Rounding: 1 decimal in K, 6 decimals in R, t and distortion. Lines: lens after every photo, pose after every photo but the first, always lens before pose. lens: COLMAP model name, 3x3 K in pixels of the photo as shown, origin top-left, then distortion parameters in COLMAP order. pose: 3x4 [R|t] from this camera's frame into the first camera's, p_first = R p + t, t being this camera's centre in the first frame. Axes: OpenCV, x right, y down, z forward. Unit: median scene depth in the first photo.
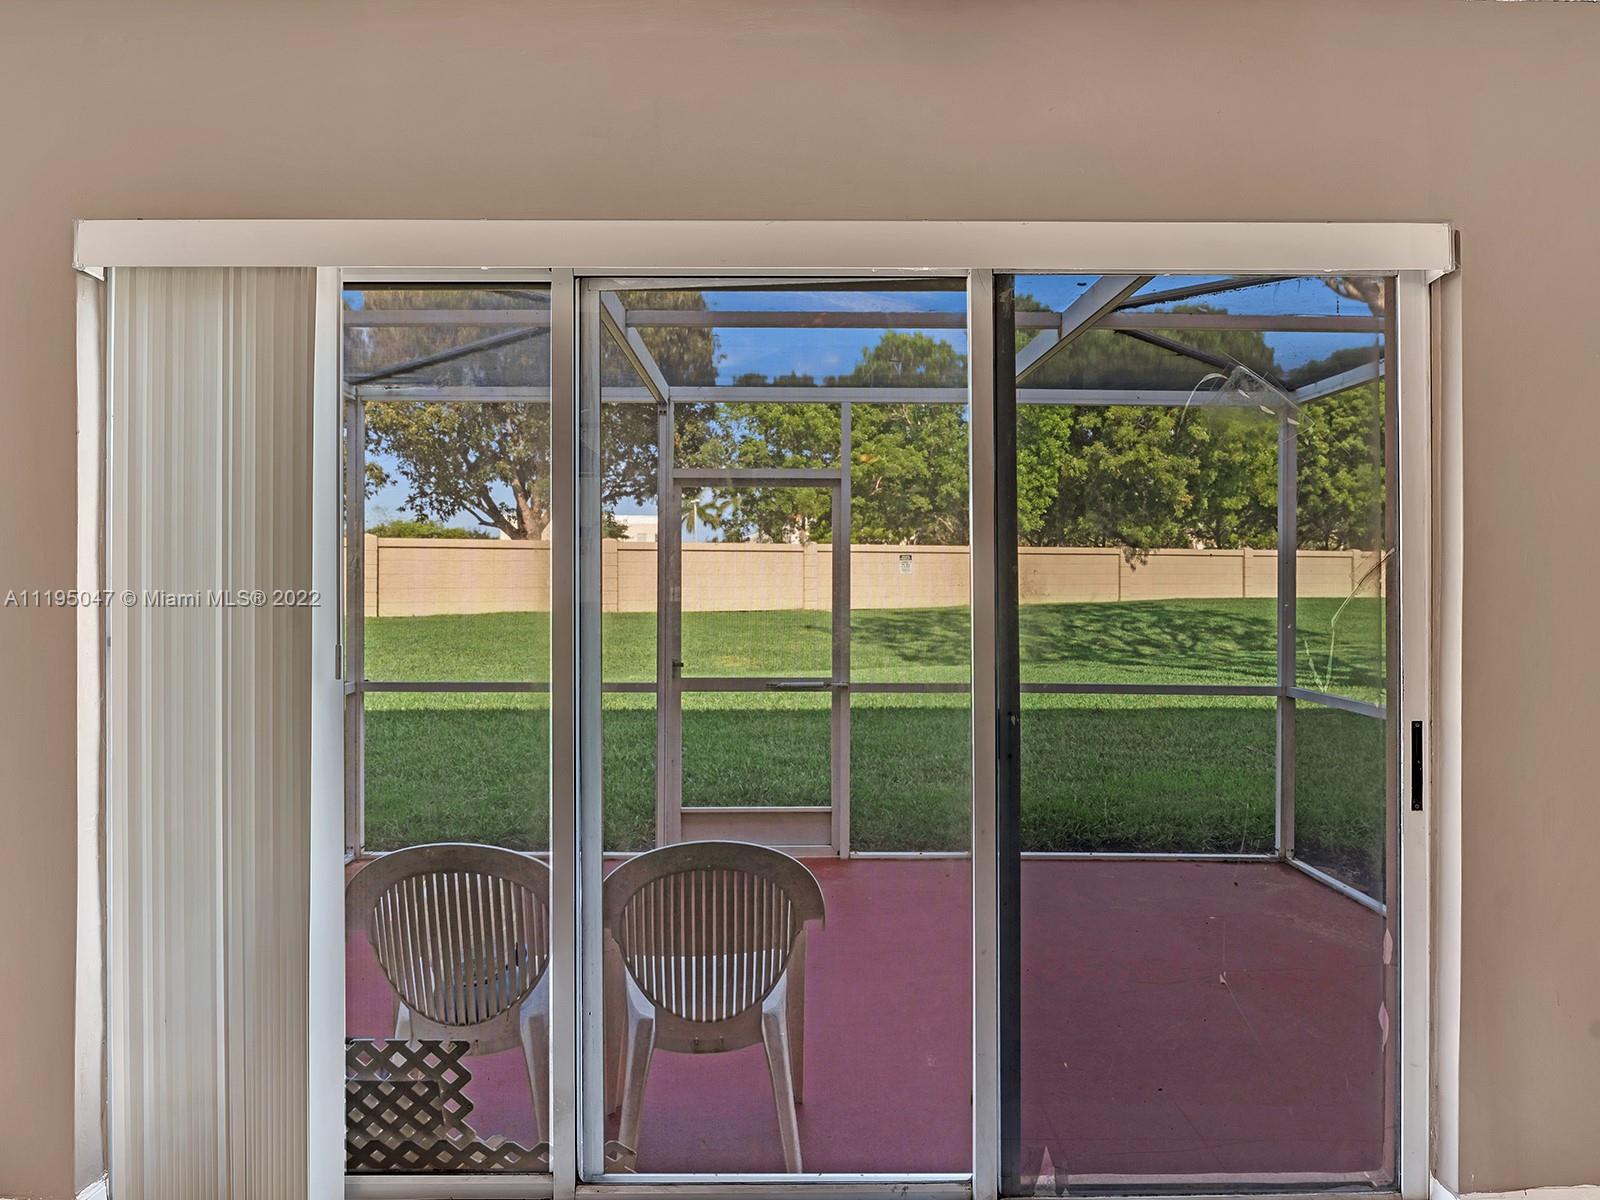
lens RADIAL K [[733.5, 0, 792.8], [0, 733.5, 592.6], [0, 0, 1]] dist [0.001712, 0.000096]
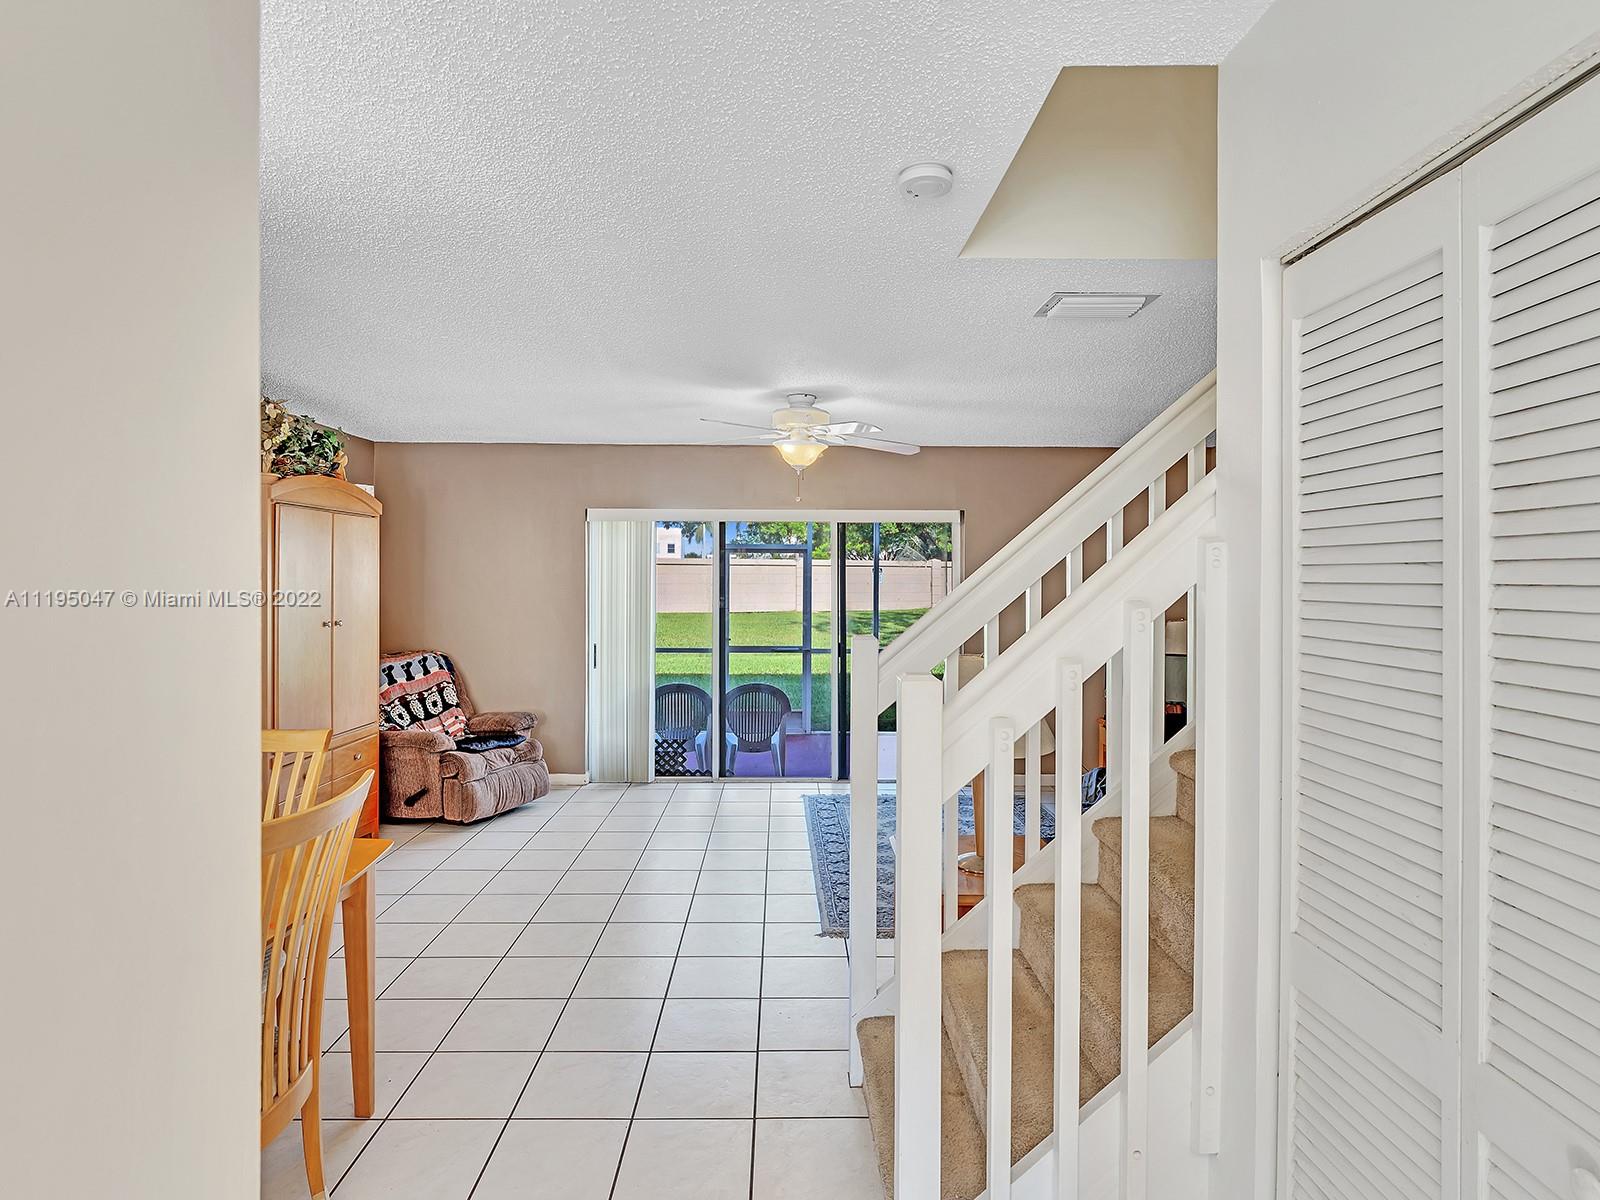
lens RADIAL K [[859.2, 0, 801.9], [0, 859.2, 587.2], [0, 0, 1]] dist [-0.007885, -0.001888]
pose [[0.999955, 0.000807, 0.009438, 0.061509], [-0.000799, 0.999999, -0.000830, -0.097079], [-0.009439, 0.000822, 0.999955, -2.993341]]
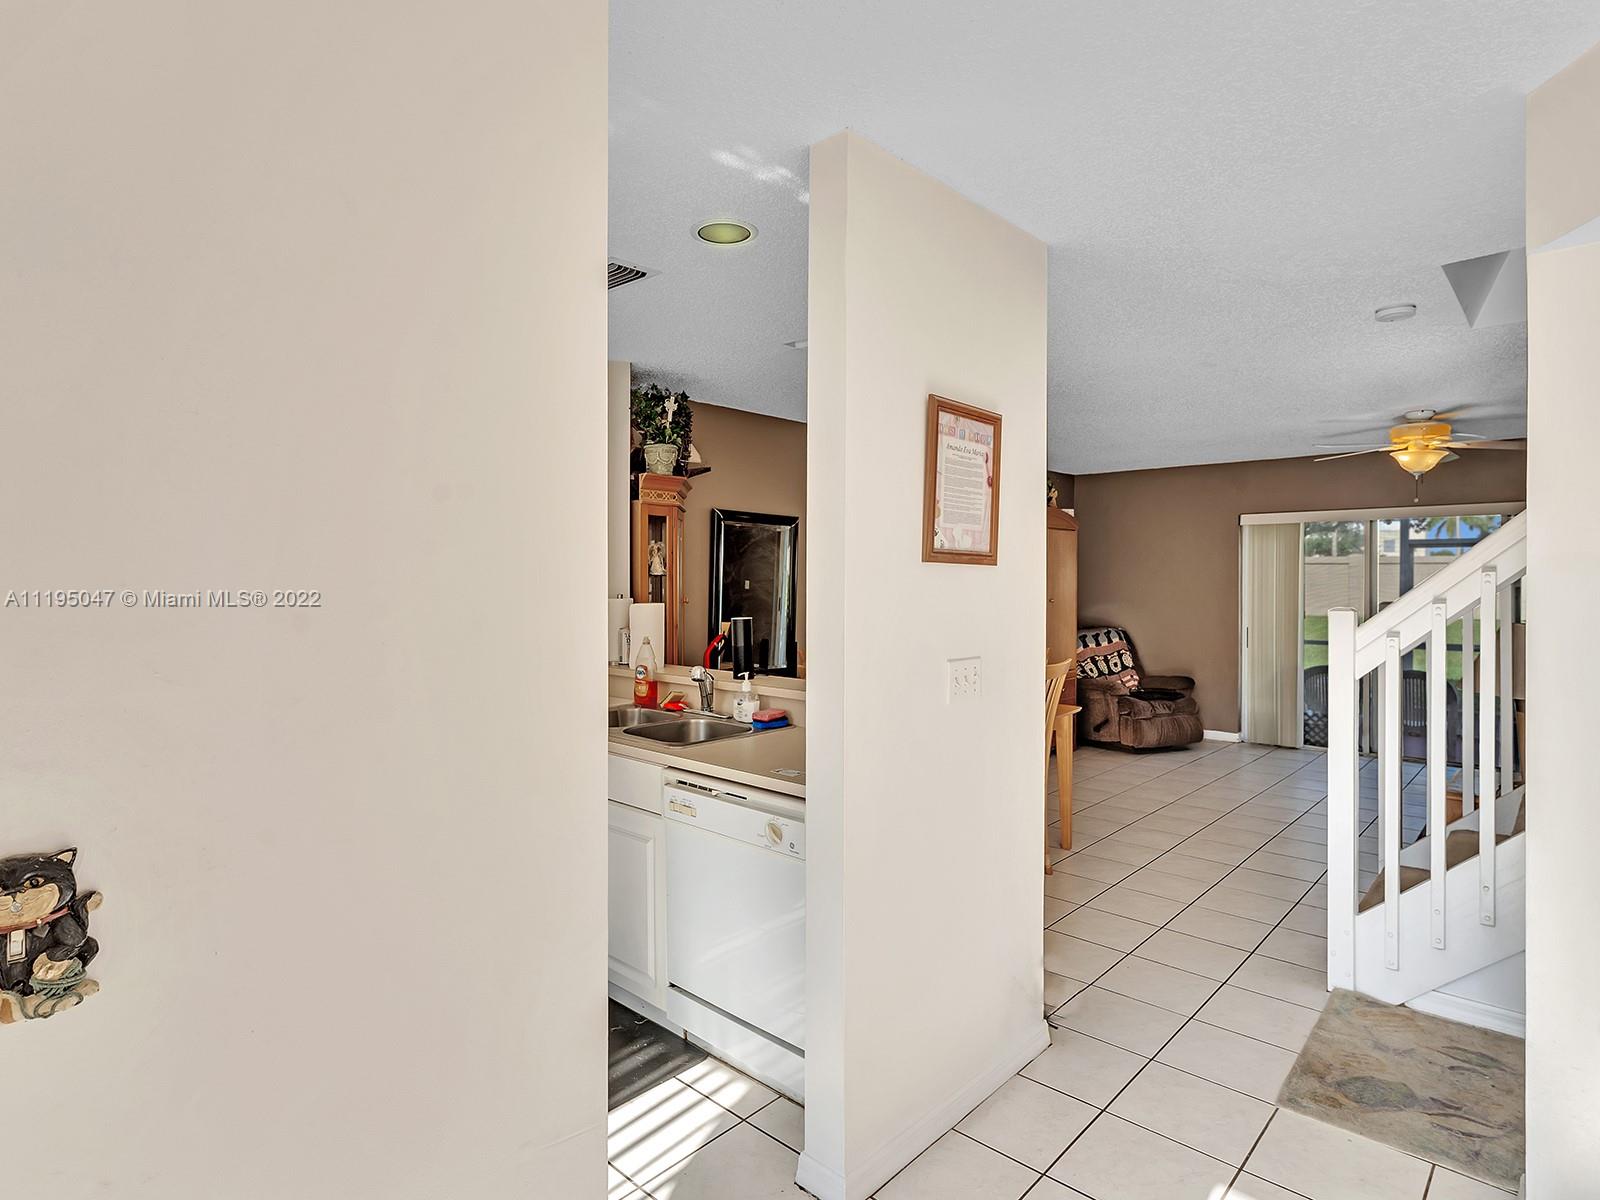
lens RADIAL K [[859.2, 0, 802.5], [0, 859.2, 583.2], [0, 0, 1]] dist [-0.007885, -0.001888]
pose [[0.723937, 0.000249, -0.689866, 0.618912], [-0.001568, 0.999998, -0.001285, -0.067986], [0.689864, 0.002012, 0.723936, -4.118082]]
